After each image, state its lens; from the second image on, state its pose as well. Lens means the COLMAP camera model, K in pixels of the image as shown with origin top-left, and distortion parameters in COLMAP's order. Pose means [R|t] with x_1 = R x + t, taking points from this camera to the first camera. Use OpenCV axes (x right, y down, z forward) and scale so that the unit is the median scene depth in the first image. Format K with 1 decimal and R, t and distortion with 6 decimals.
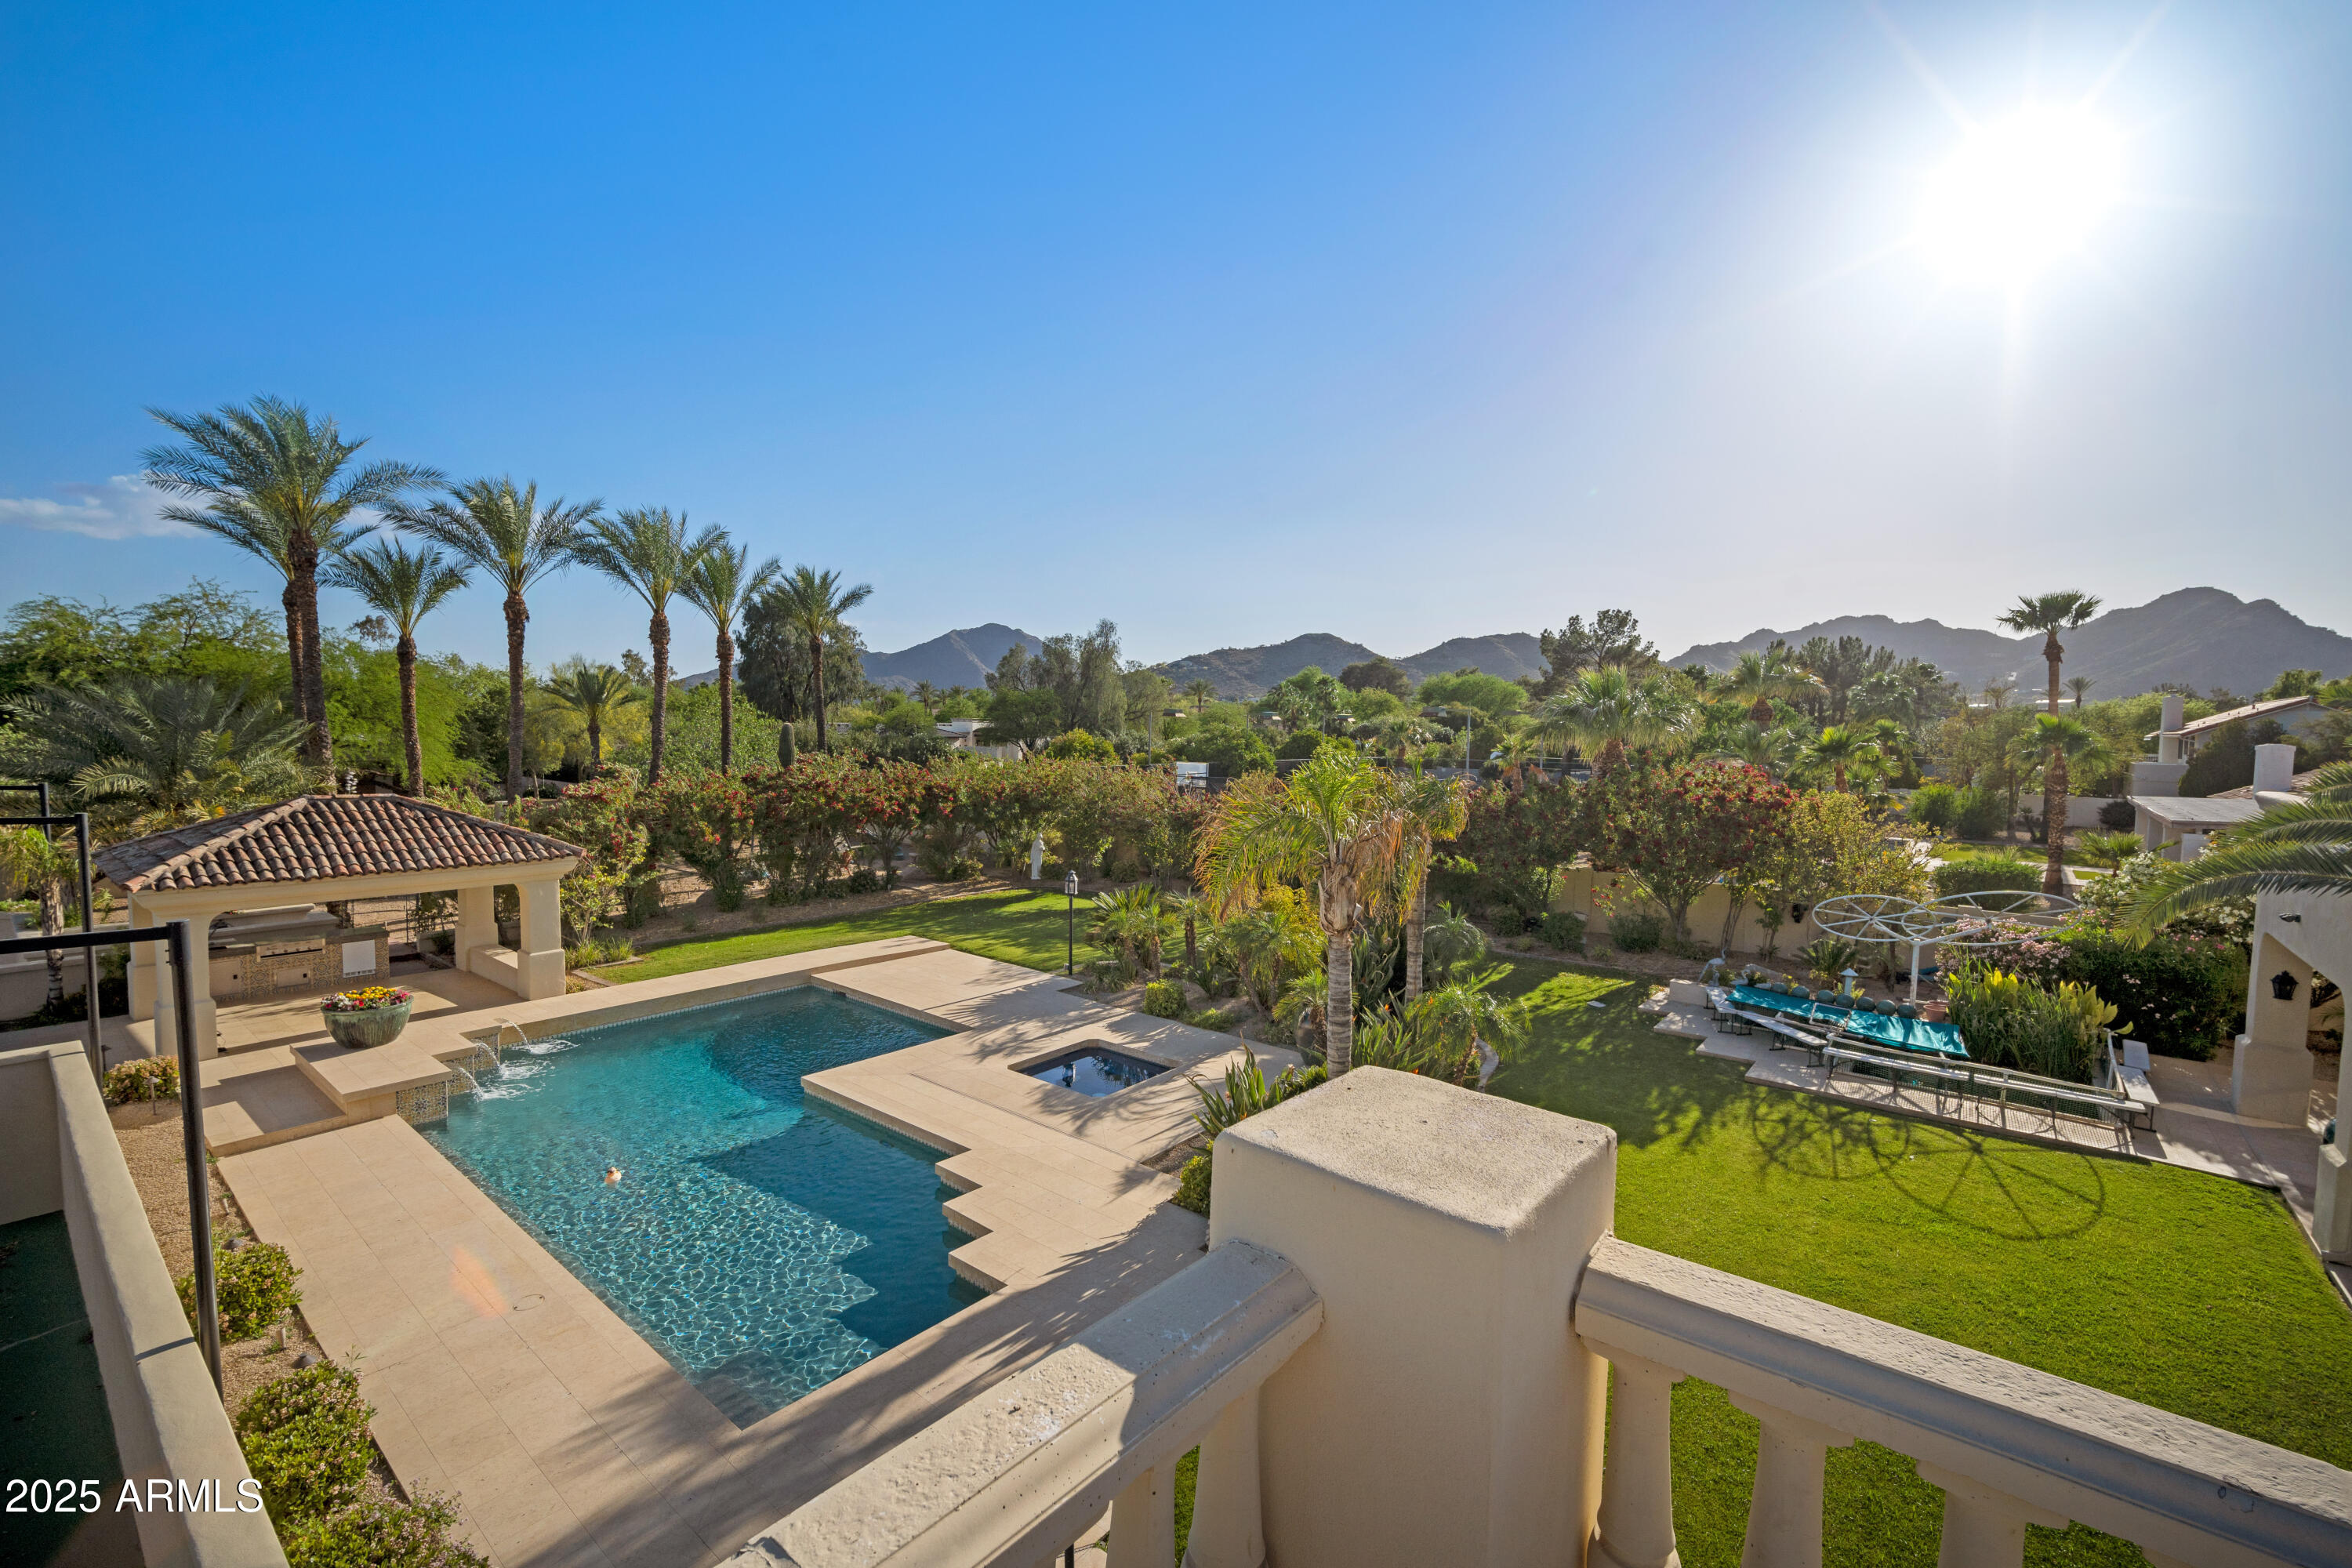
lens RADIAL K [[1035.6, 0, 1176.0], [0, 1035.6, 784.0], [0, 0, 1]] dist [-0.000269, -0.000051]
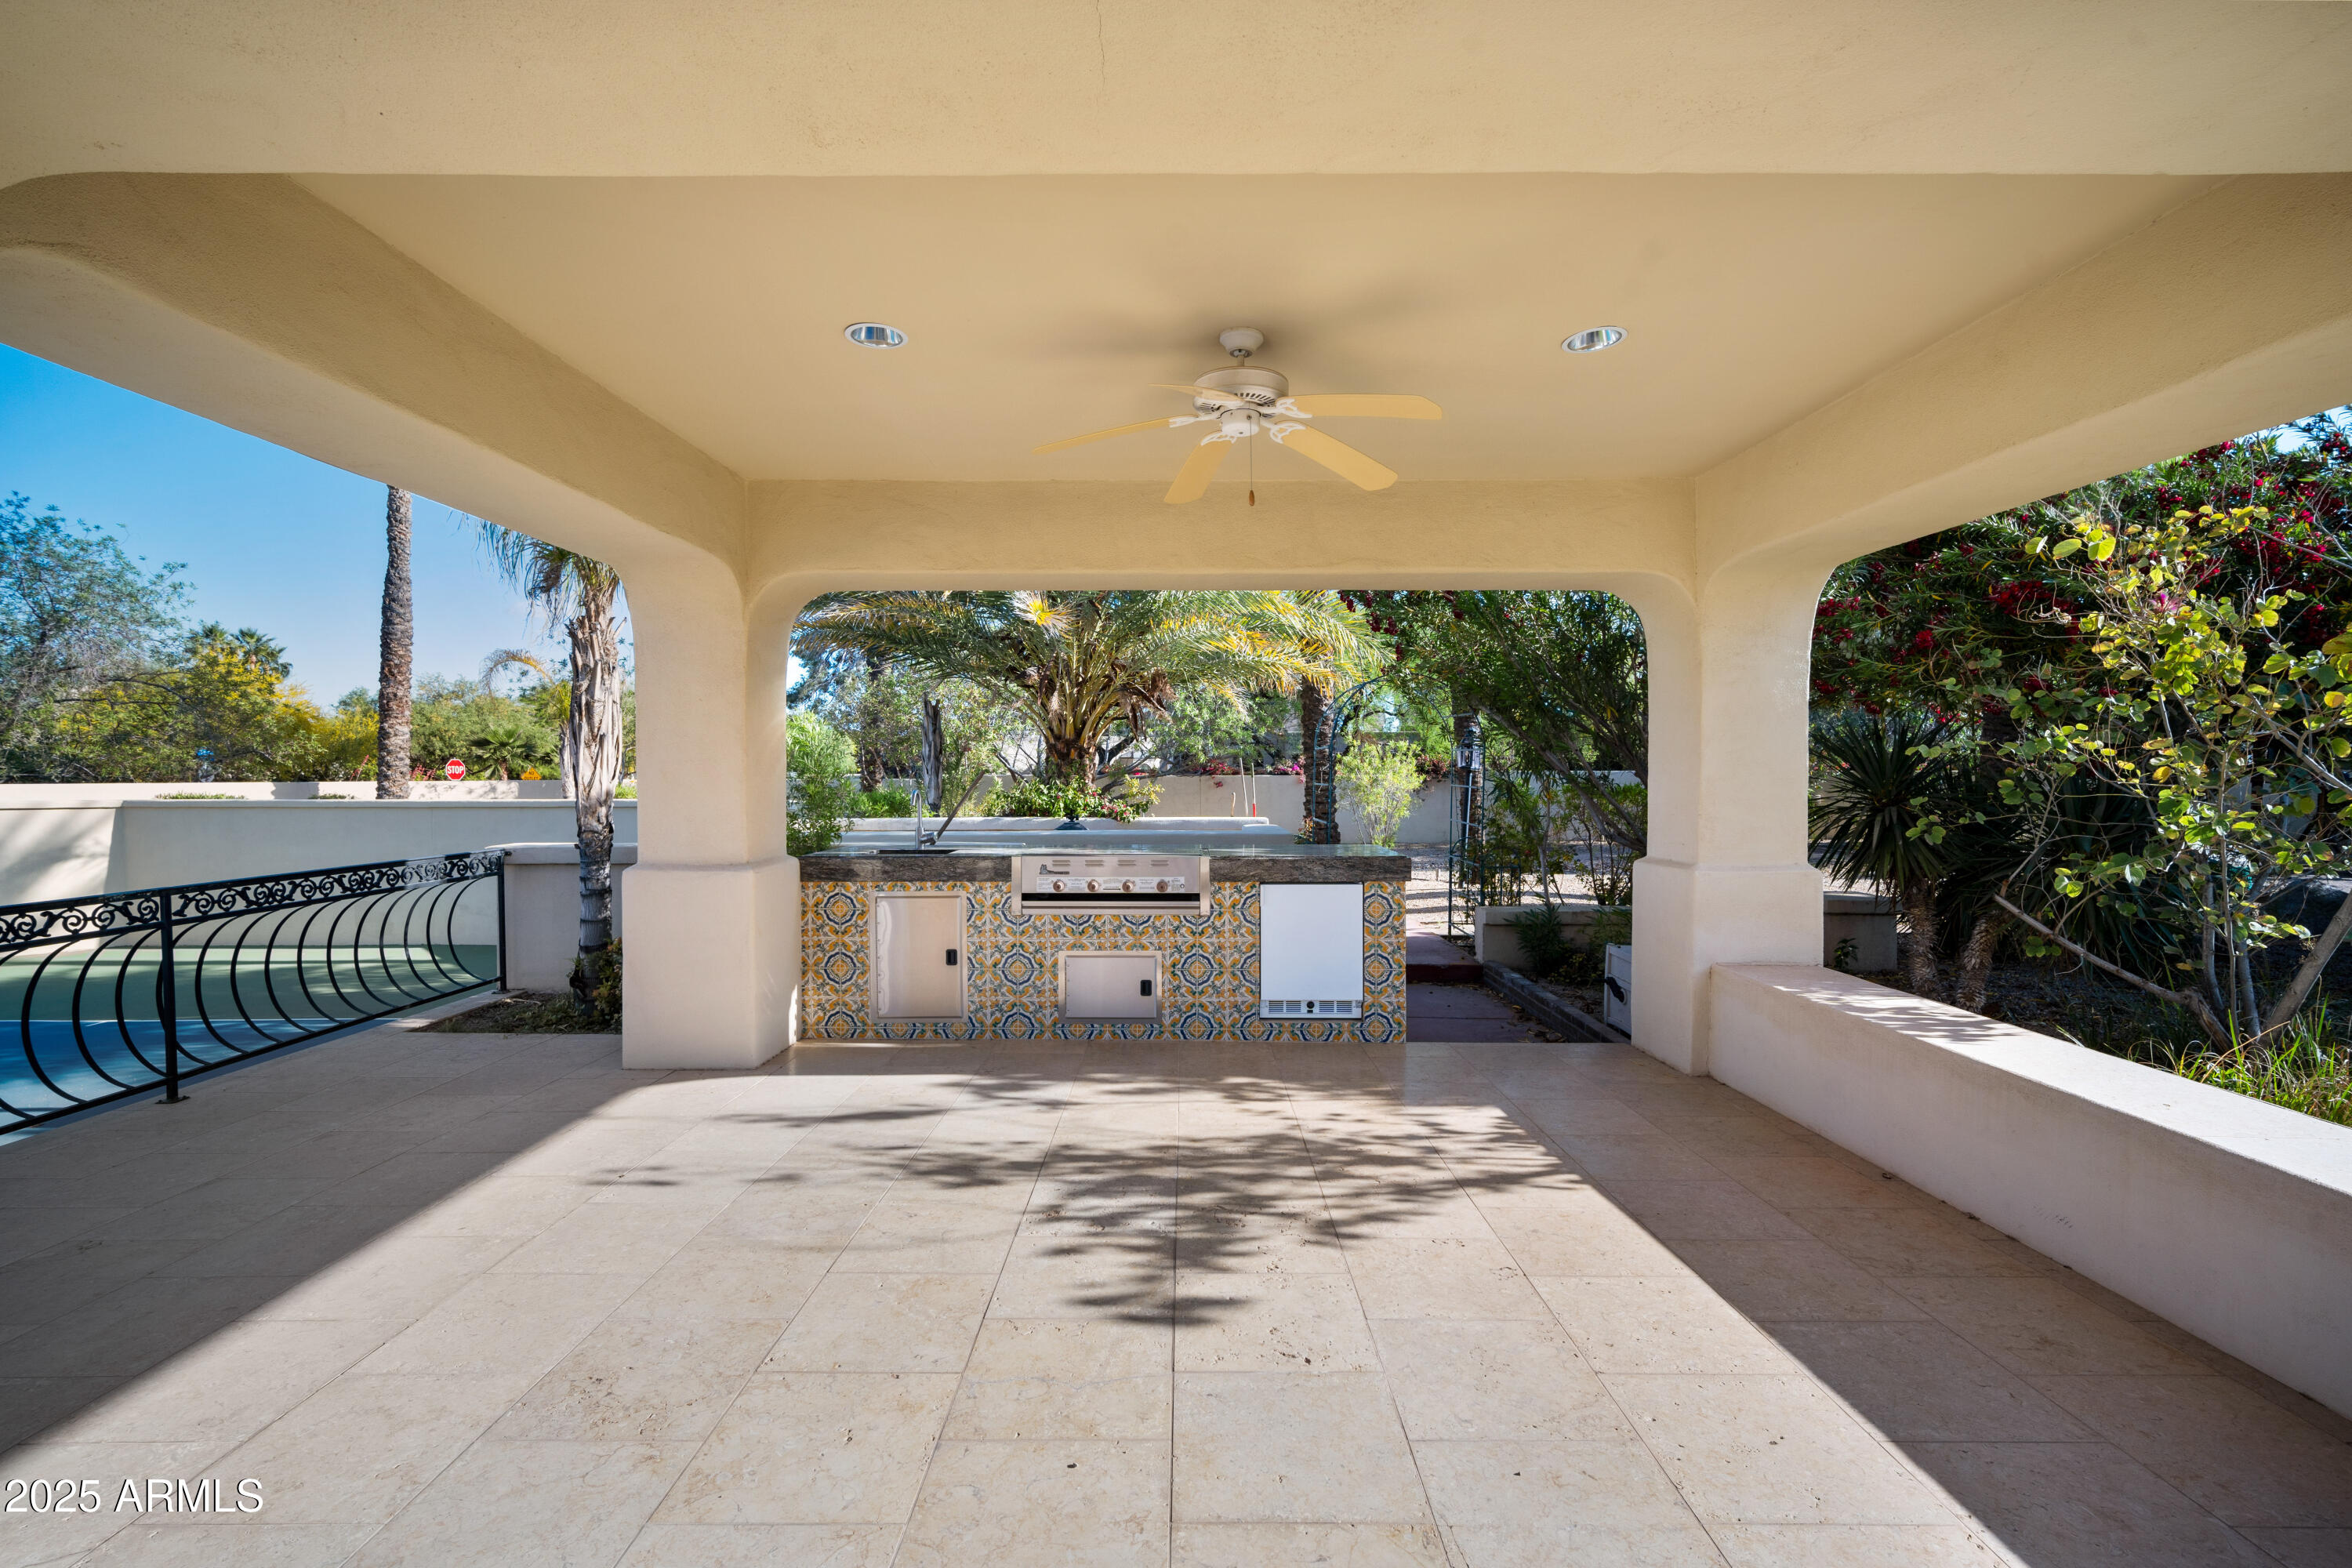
lens RADIAL K [[1035.6, 0, 1176.0], [0, 1035.6, 784.0], [0, 0, 1]] dist [-0.000269, -0.000051]
pose [[0.640528, 0.001829, -0.767933, -0.611445], [-0.044005, 0.998441, -0.034326, 0.137143], [0.766673, 0.055780, 0.639610, 0.805326]]
